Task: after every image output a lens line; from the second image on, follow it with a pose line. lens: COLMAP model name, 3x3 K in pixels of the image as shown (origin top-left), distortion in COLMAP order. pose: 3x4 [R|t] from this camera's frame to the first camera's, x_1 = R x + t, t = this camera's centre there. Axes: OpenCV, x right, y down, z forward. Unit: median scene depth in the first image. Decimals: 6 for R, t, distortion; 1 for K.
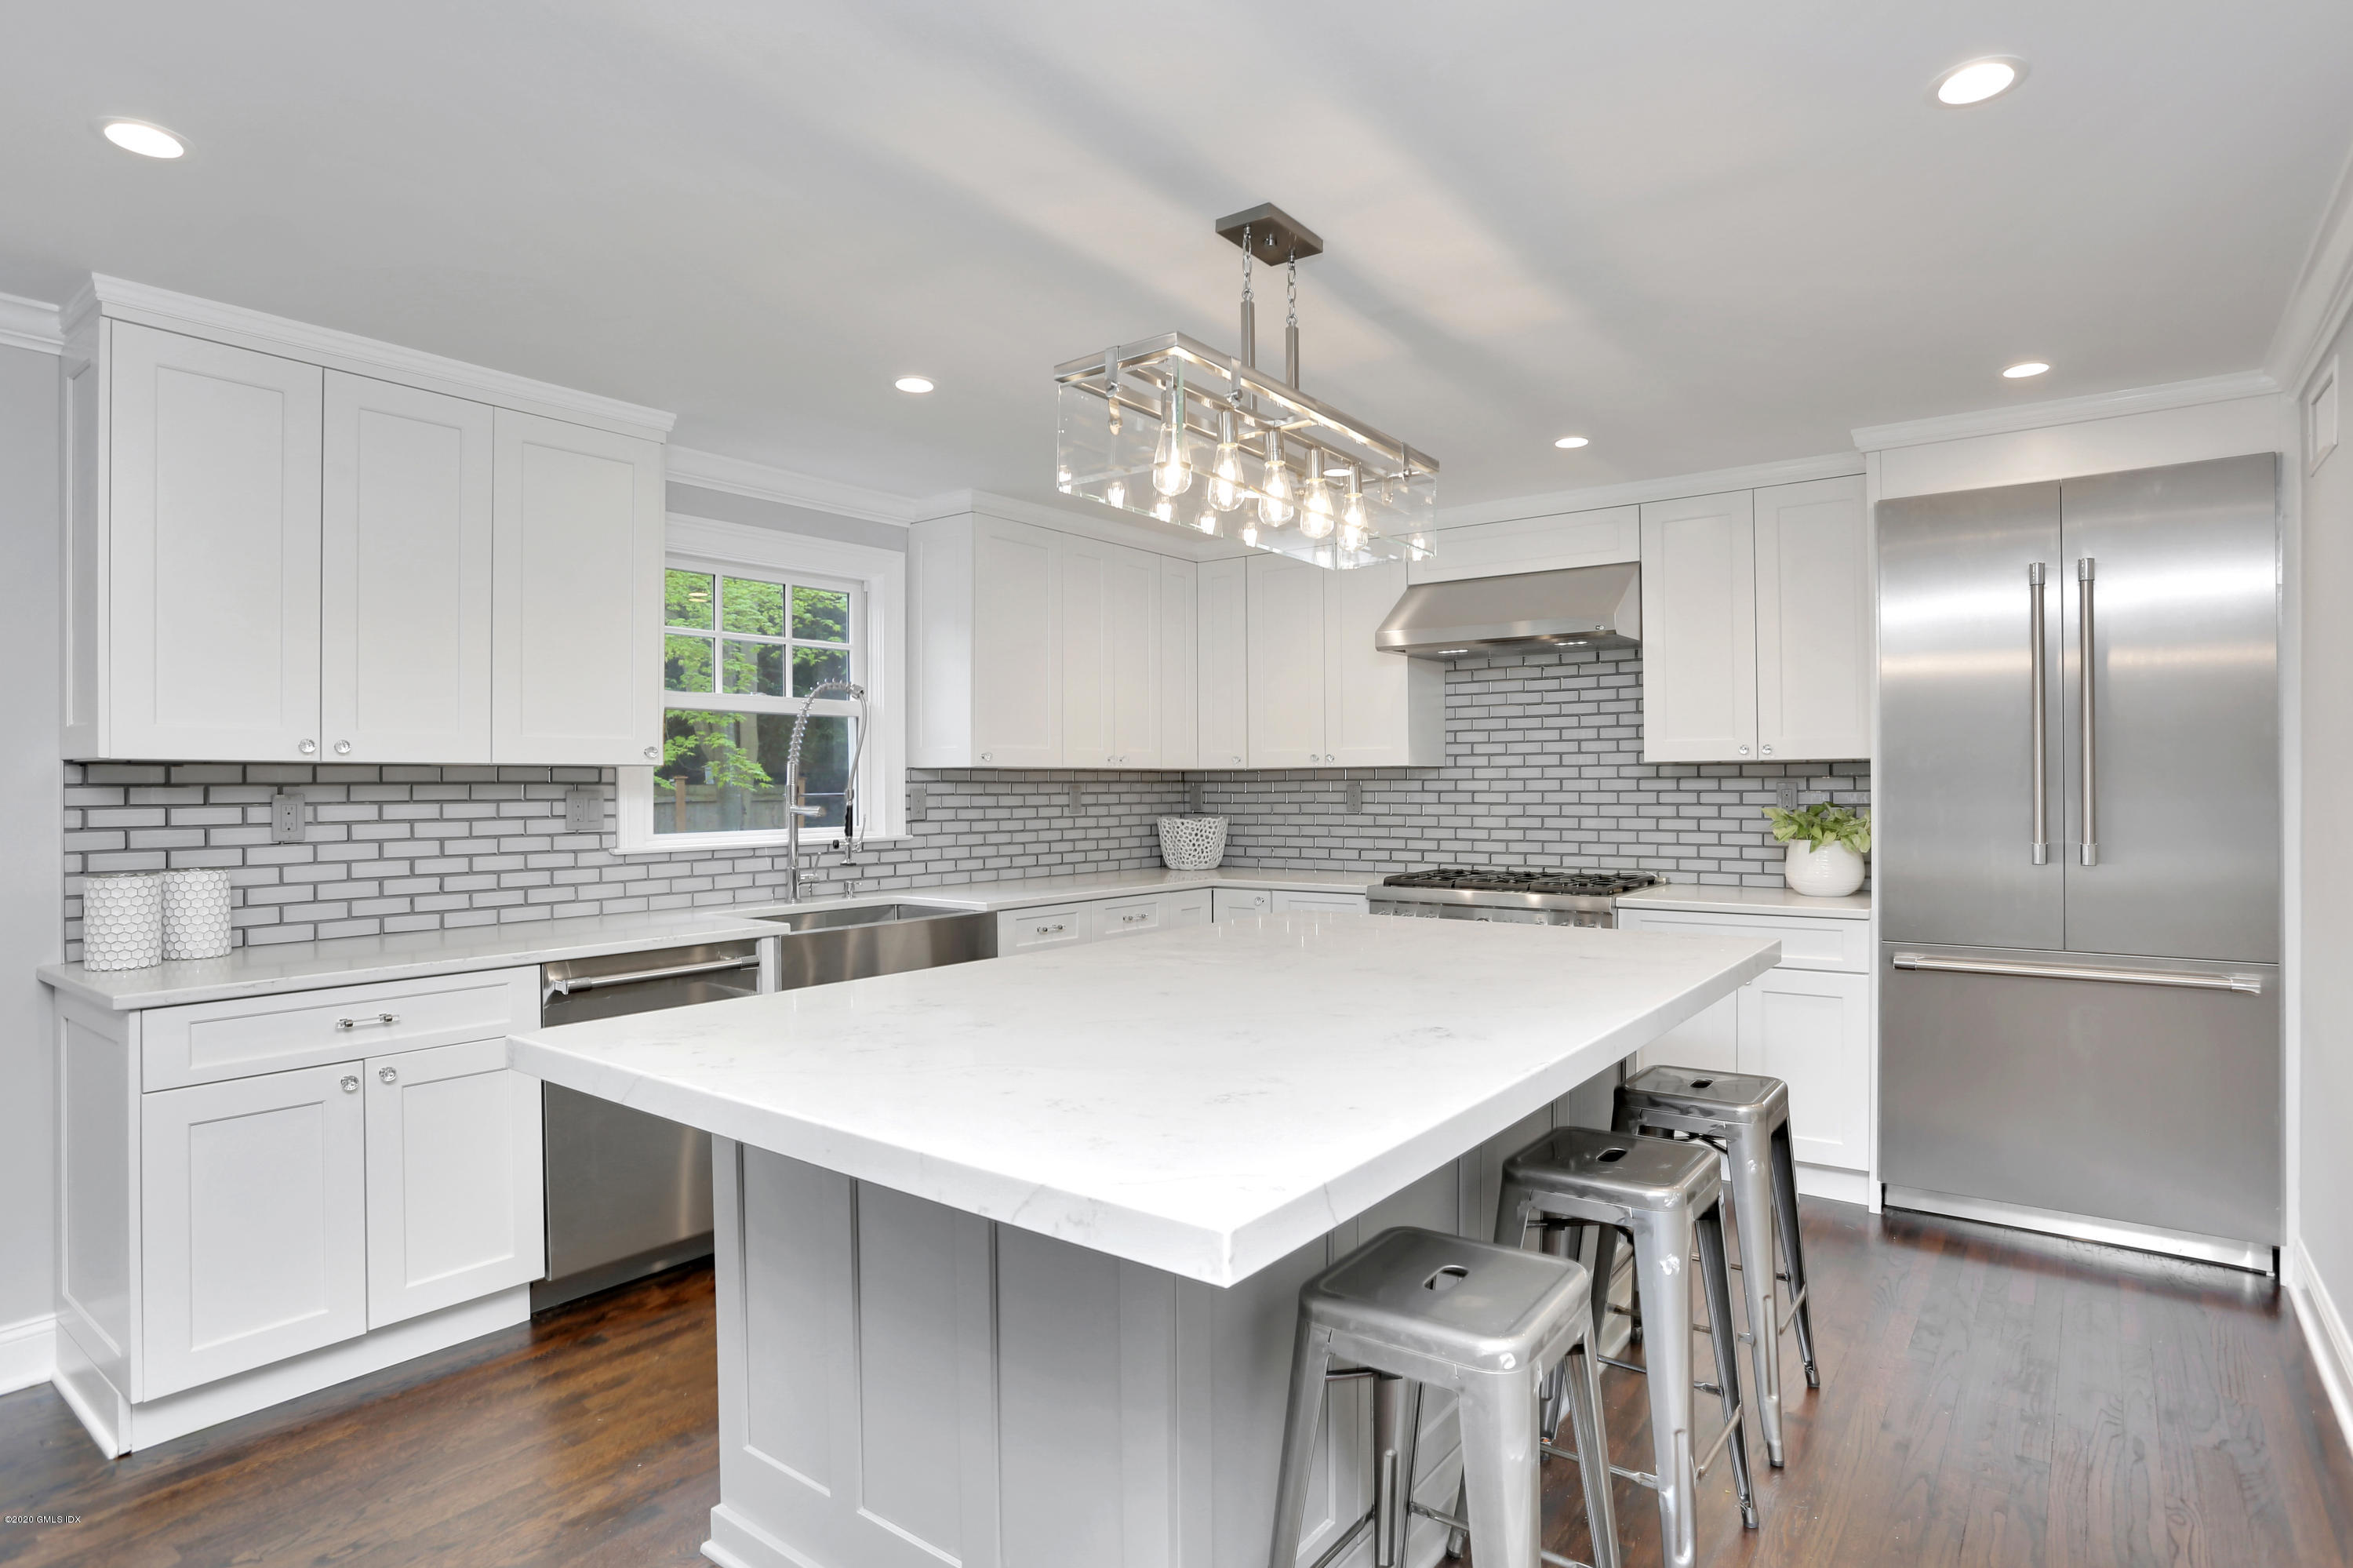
lens RADIAL K [[1210.0, 0, 1189.1], [0, 1210.0, 798.6], [0, 0, 1]] dist [-0.077559, 0.030196]
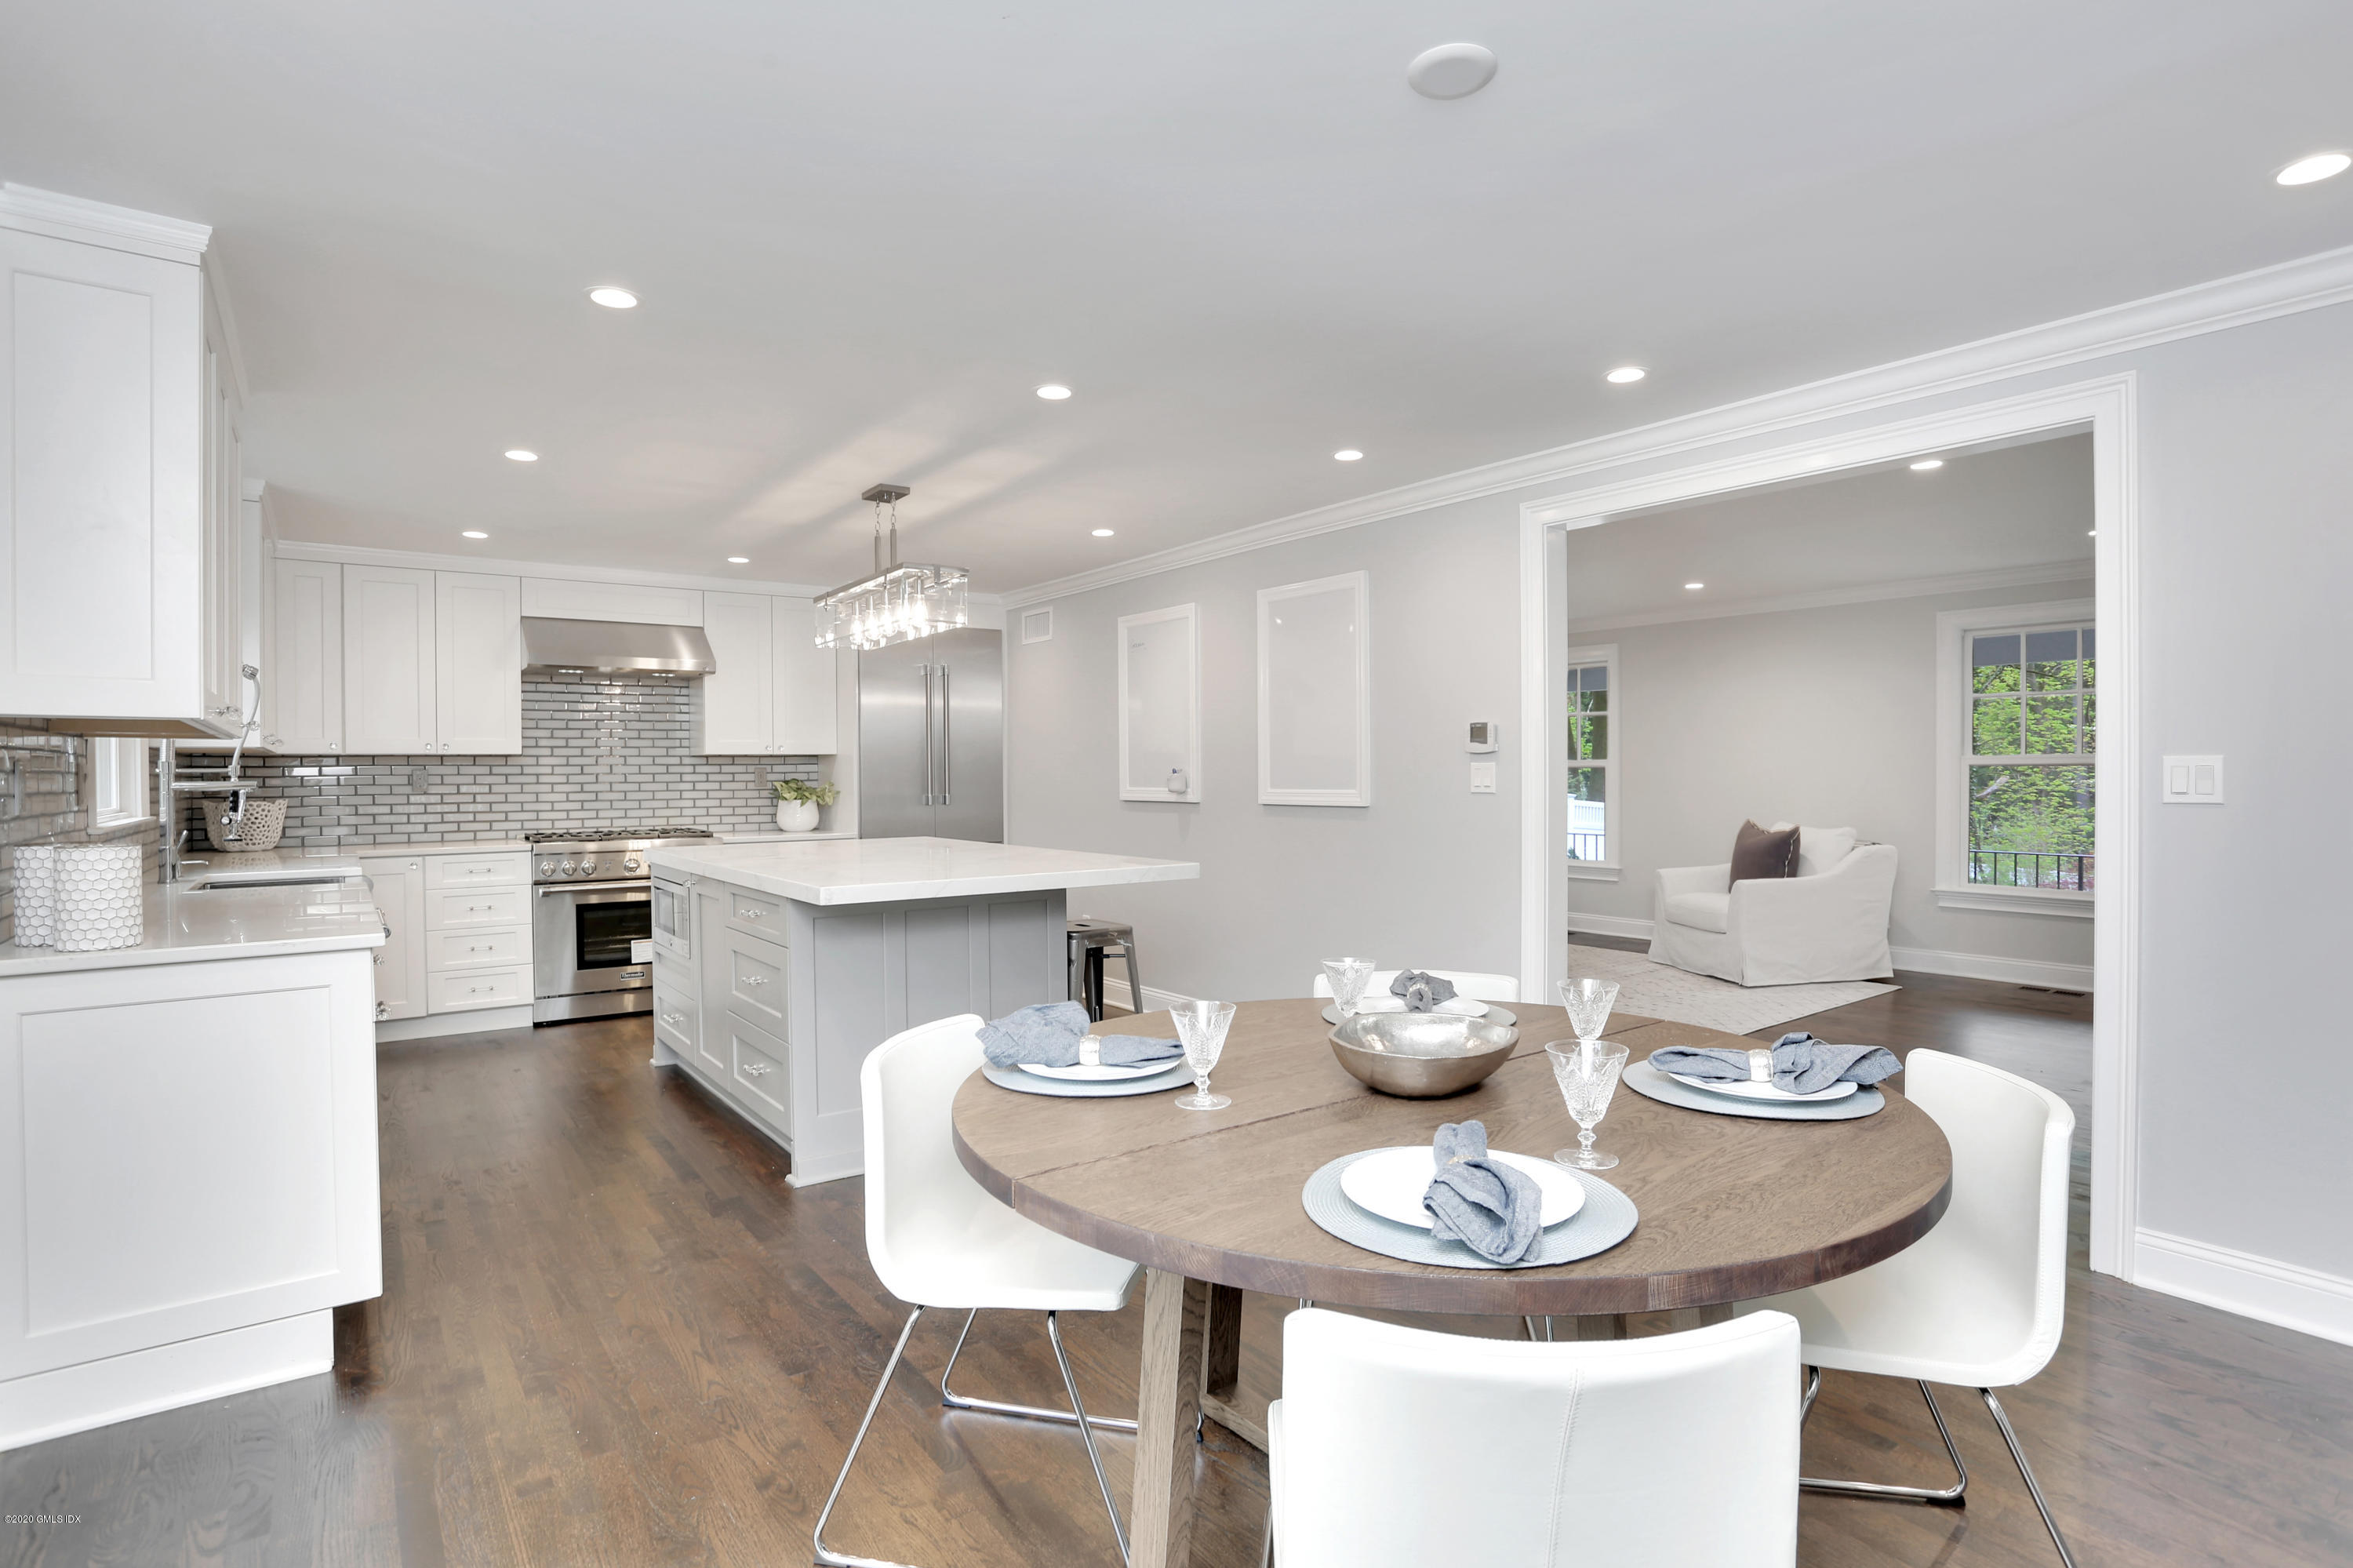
lens RADIAL K [[1186.8, 0, 1201.1], [0, 1186.8, 790.7], [0, 0, 1]] dist [-0.064176, 0.028345]
pose [[0.304483, -0.009939, 0.952466, -0.968731], [0.016798, 0.999846, 0.005063, 0.022740], [-0.952370, 0.014458, 0.304603, -0.108925]]
